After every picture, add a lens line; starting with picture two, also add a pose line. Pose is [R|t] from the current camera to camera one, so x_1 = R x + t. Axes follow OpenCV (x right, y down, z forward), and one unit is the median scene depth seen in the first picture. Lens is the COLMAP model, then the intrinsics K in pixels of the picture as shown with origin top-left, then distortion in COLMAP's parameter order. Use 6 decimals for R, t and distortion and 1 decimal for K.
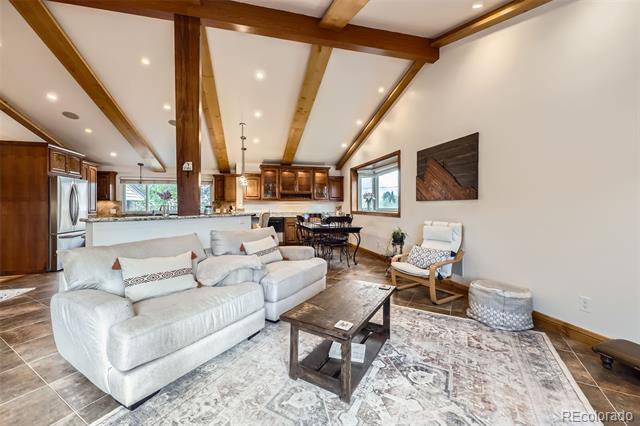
lens RADIAL K [[255.0, 0, 313.0], [0, 255.0, 208.9], [0, 0, 1]] dist [0.002041, 0.000220]
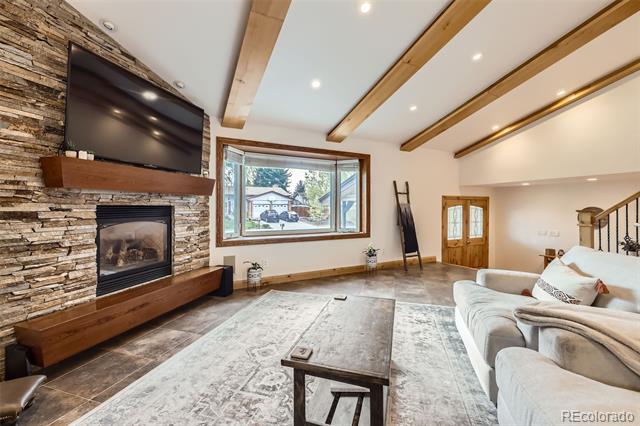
lens RADIAL K [[258.5, 0, 317.0], [0, 258.5, 211.9], [0, 0, 1]] dist [0.001618, 0.000265]
pose [[-0.971898, 0.004791, -0.235355, 0.201816], [-0.001483, 0.999648, 0.026476, -0.010204], [0.235399, 0.026081, -0.971549, 0.819885]]
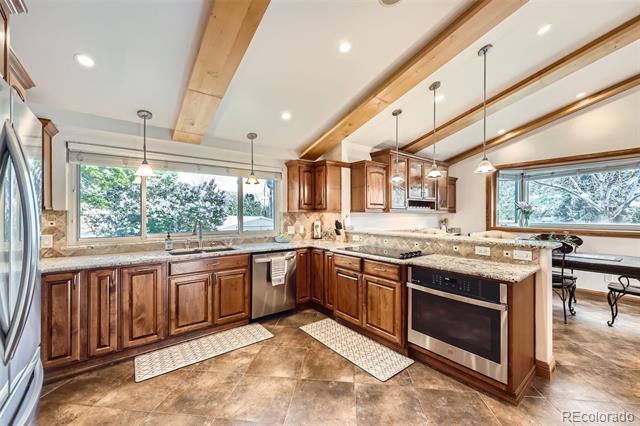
lens RADIAL K [[250.0, 0, 320.0], [0, 250.0, 213.0], [0, 0, 1]] dist [0.000151, 0.000005]
pose [[0.919466, 0.002928, 0.393158, -0.938676], [0.001906, 0.999927, -0.011904, -0.037597], [-0.393164, 0.011695, 0.919394, 0.904694]]
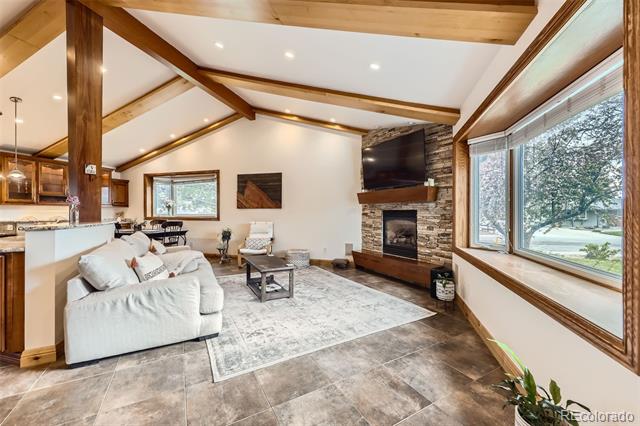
lens RADIAL K [[258.5, 0, 317.0], [0, 258.5, 211.9], [0, 0, 1]] dist [0.001618, 0.000265]
pose [[0.511591, 0.000067, 0.859229, -0.617093], [0.009881, 0.999933, -0.005962, 0.001731], [-0.859172, 0.011540, 0.511557, -0.137376]]
